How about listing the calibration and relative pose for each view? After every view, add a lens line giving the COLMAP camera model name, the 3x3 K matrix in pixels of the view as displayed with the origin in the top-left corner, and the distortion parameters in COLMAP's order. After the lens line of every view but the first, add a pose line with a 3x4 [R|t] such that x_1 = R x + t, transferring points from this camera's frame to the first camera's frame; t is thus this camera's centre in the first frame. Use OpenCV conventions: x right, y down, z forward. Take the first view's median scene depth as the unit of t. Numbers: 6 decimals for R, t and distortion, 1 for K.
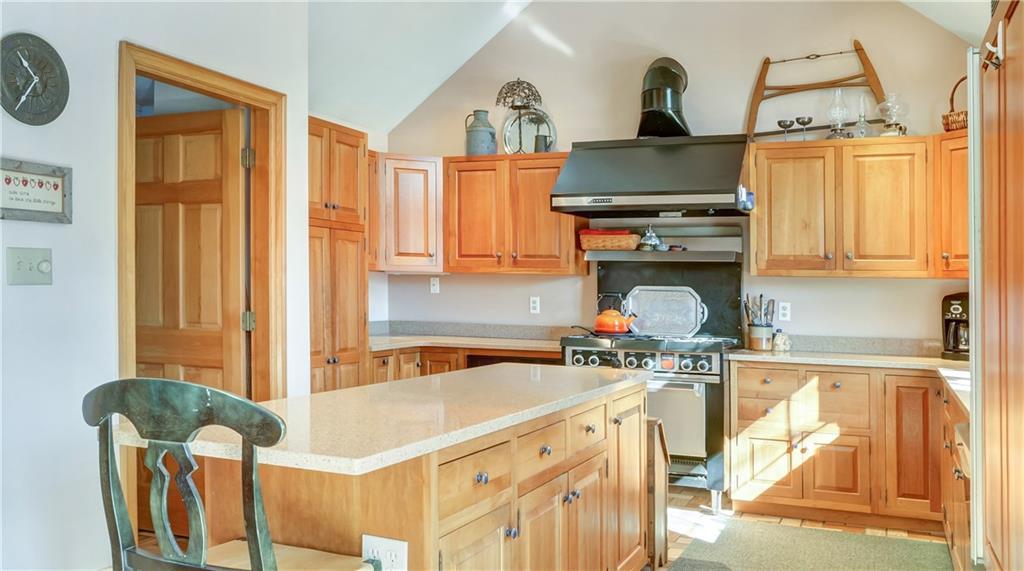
lens RADIAL K [[907.0, 0, 511.5], [0, 907.0, 265.1], [0, 0, 1]] dist [-0.018006, -0.010251]
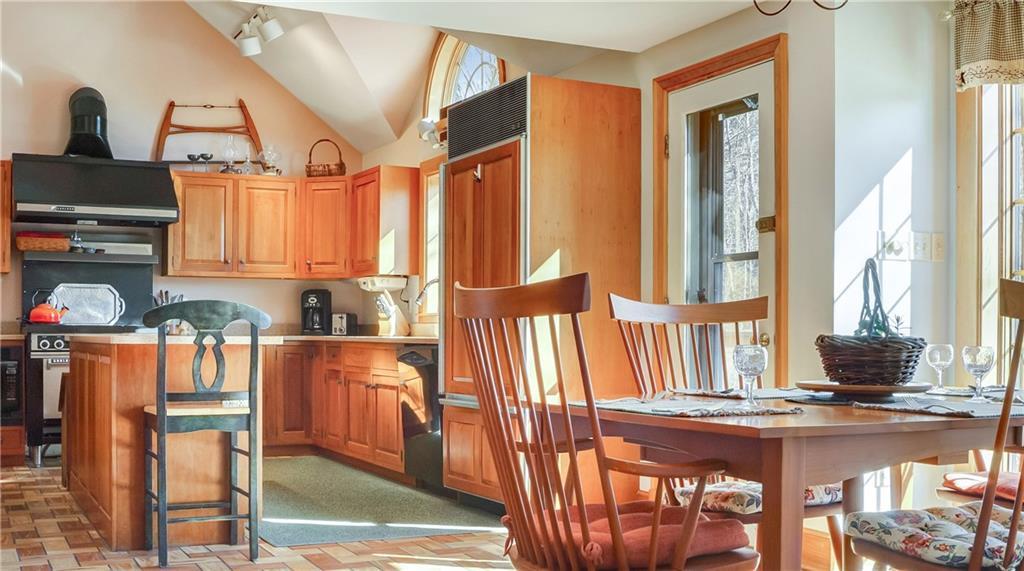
lens RADIAL K [[1149.2, 0, 512.0], [0, 1149.2, 285.5], [0, 0, 1]] dist [-0.022511, -0.039935]
pose [[0.654830, 0.013514, 0.755655, -0.637929], [-0.009859, 0.999908, -0.009338, 0.036818], [-0.755712, -0.001335, 0.654903, -0.411416]]
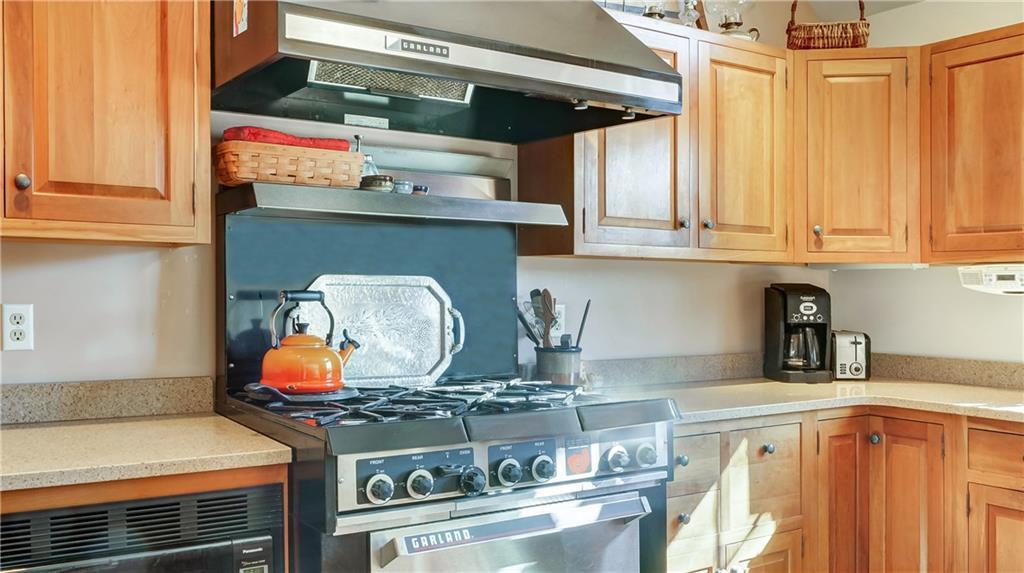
lens RADIAL K [[902.6, 0, 512.2], [0, 902.6, 228.7], [0, 0, 1]] dist [-0.052019, -0.003503]
pose [[0.541093, 0.039552, 0.840032, -0.191279], [-0.022742, 0.999216, -0.032398, 0.014653], [-0.840655, -0.001573, 0.541568, 0.763959]]
